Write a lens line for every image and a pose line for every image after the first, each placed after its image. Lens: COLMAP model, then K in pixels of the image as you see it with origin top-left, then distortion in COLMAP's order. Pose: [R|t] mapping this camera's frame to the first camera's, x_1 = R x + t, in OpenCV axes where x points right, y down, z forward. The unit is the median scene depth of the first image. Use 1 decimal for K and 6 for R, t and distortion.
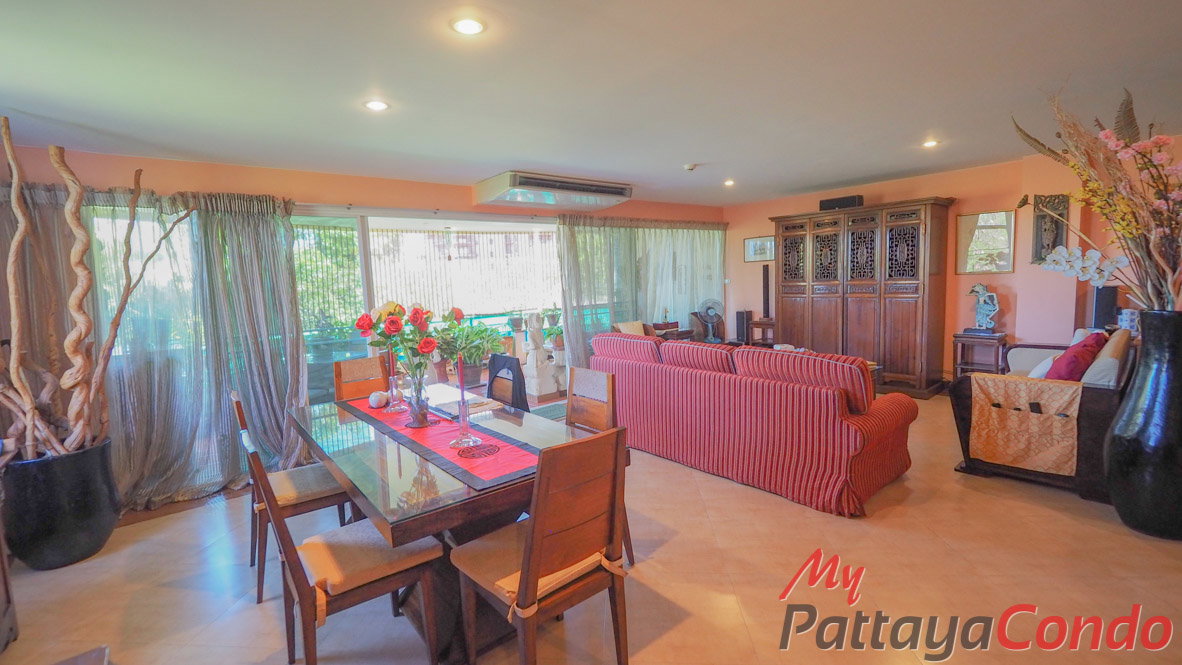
lens RADIAL K [[499.7, 0, 566.5], [0, 499.7, 328.2], [0, 0, 1]] dist [-0.007683, -0.000343]
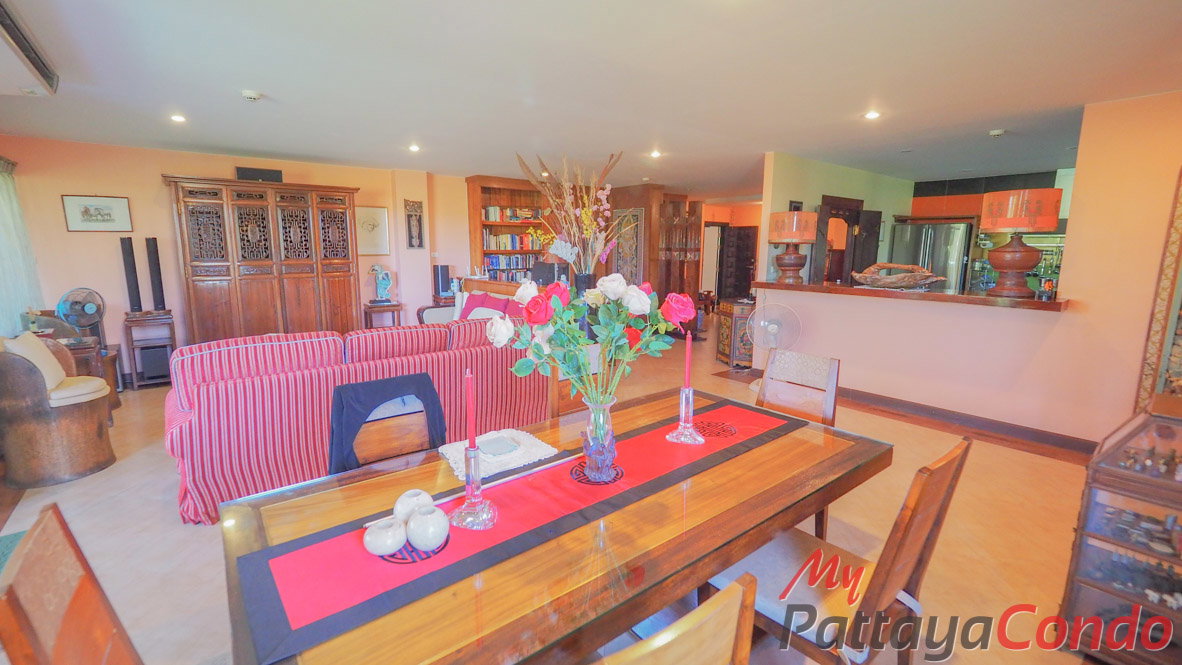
lens RADIAL K [[499.7, 0, 584.8], [0, 499.7, 324.5], [0, 0, 1]] dist [-0.007683, -0.000343]
pose [[-0.002095, -0.111517, 0.993760, -0.419369], [0.094886, 0.989257, 0.111211, -0.027761], [-0.995486, 0.094527, 0.008509, 0.468836]]
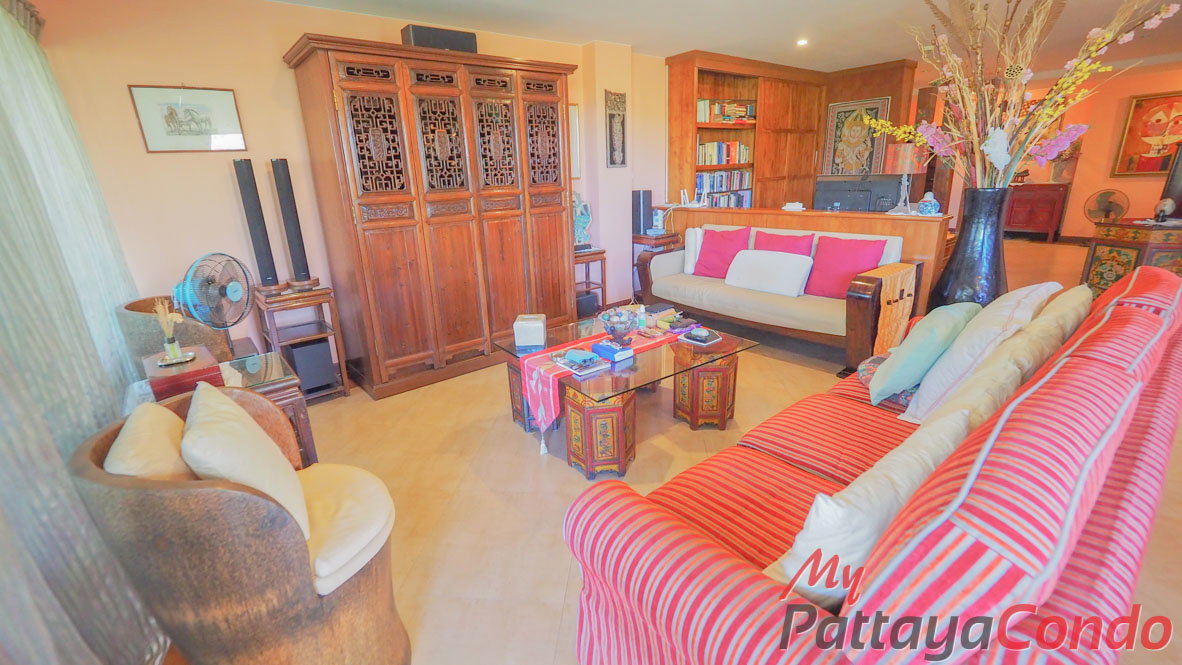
lens RADIAL K [[499.7, 0, 580.8], [0, 499.7, 322.6], [0, 0, 1]] dist [-0.007683, -0.000343]
pose [[0.006215, -0.243896, 0.969782, -0.044677], [0.141028, 0.960321, 0.240613, -0.075316], [-0.989986, 0.135271, 0.040364, 0.953472]]
